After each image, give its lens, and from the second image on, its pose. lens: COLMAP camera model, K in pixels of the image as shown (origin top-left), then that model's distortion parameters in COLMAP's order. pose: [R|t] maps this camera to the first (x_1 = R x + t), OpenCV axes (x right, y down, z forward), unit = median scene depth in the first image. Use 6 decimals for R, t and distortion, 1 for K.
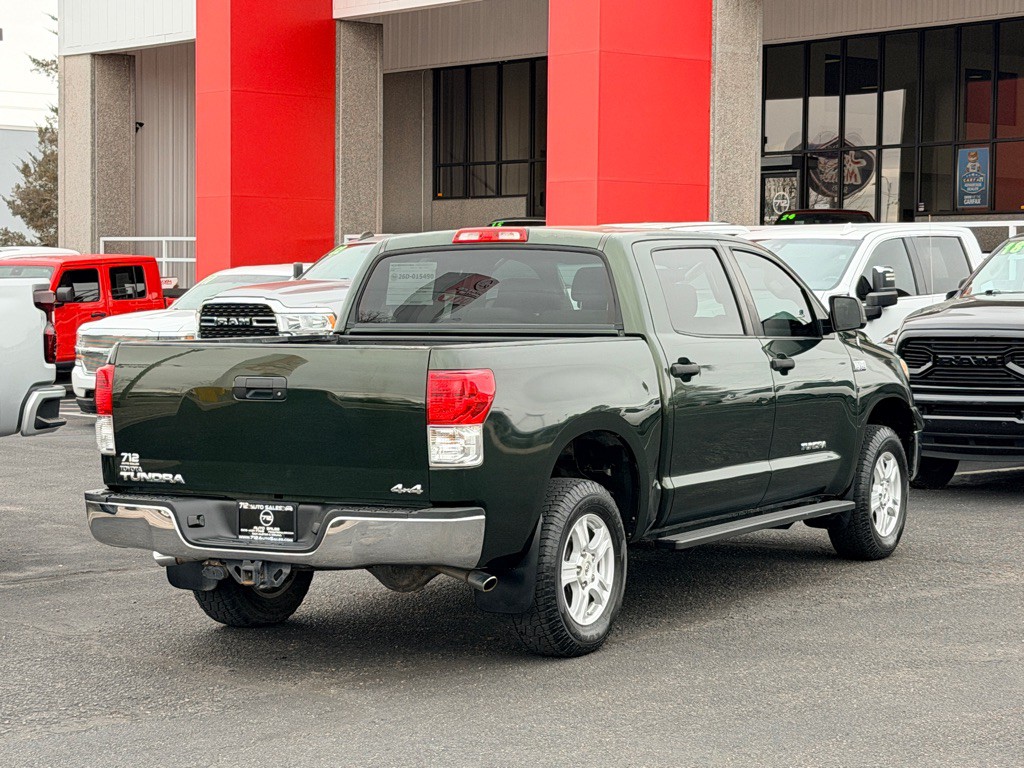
lens RADIAL K [[2316.8, 0, 512.0], [0, 2316.8, 384.0], [0, 0, 1]] dist [0.135761, 0.221241]
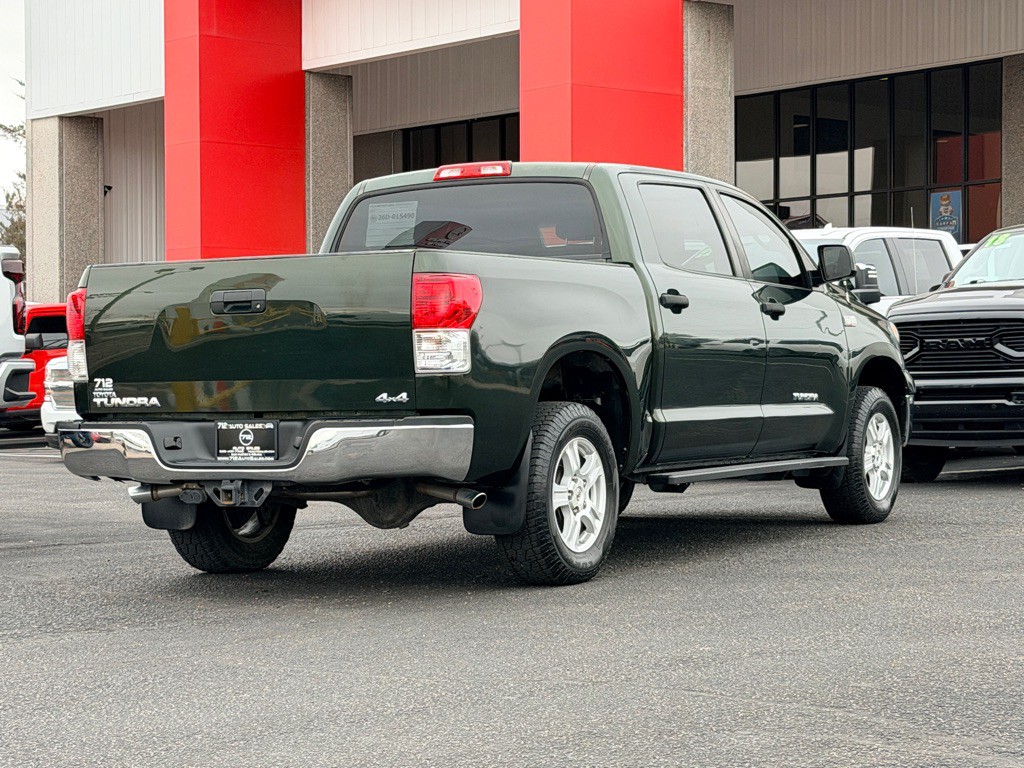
lens RADIAL K [[2316.8, 0, 512.0], [0, 2316.8, 384.0], [0, 0, 1]] dist [0.135761, 0.221241]
pose [[0.999814, -0.013894, 0.013400, -0.007767], [0.014479, 0.998898, -0.044645, 0.077623], [-0.012765, 0.044830, 0.998913, 0.034109]]
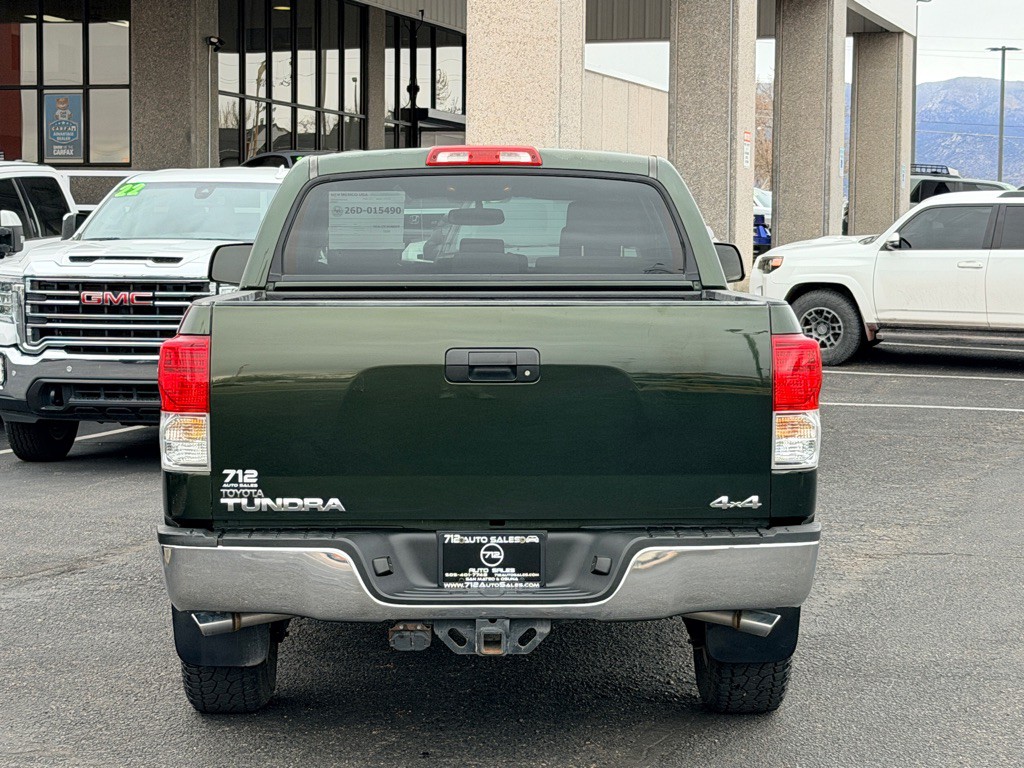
lens RADIAL K [[2316.8, 0, 512.0], [0, 2316.8, 384.0], [0, 0, 1]] dist [0.135761, 0.221241]
pose [[0.856448, -0.027952, 0.515477, -0.437469], [0.020259, 0.999584, 0.020543, -0.006517], [-0.515836, -0.007151, 0.856657, 0.397212]]
